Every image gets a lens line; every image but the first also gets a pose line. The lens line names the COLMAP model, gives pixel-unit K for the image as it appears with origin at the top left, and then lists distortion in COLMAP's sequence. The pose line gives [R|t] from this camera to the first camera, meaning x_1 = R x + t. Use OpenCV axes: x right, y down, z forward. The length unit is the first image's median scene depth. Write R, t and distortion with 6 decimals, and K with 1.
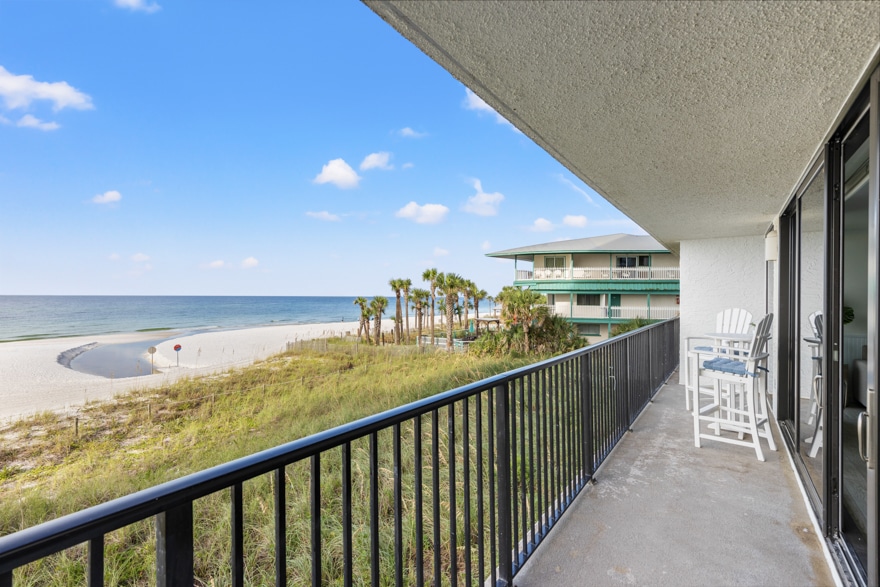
lens RADIAL K [[398.4, 0, 440.1], [0, 398.4, 296.8], [0, 0, 1]] dist [-0.005296, 0.000437]
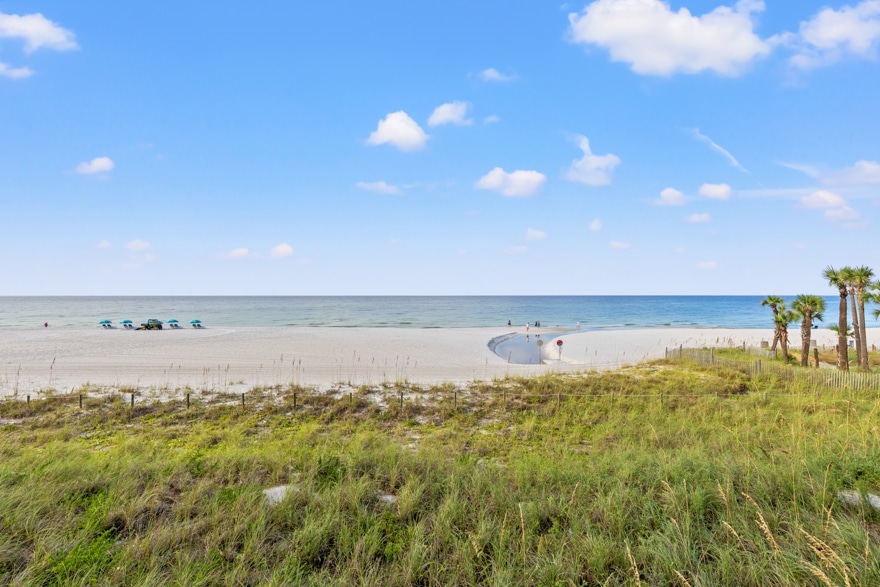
lens RADIAL K [[398.4, 0, 439.7], [0, 398.4, 297.4], [0, 0, 1]] dist [-0.005296, 0.000437]
pose [[0.584651, -0.001210, -0.811284, 0.037773], [0.002389, 0.999997, 0.000230, 0.001954], [0.811281, -0.002073, 0.584652, 0.103552]]
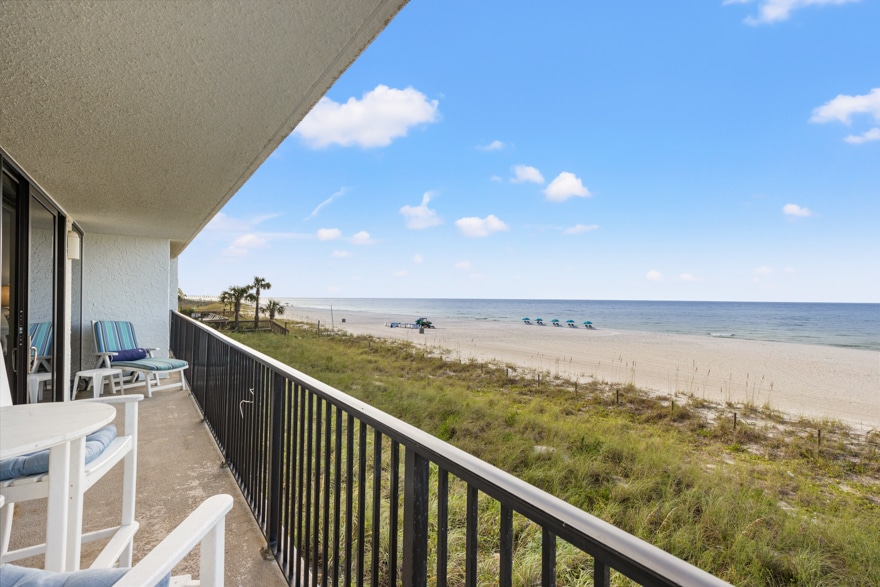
lens RADIAL K [[398.4, 0, 448.7], [0, 398.4, 297.6], [0, 0, 1]] dist [-0.005296, 0.000437]
pose [[-0.303956, -0.010057, -0.952633, 0.127378], [-0.009460, 0.999927, -0.007538, 0.001648], [0.952639, 0.006721, -0.304029, 0.206097]]
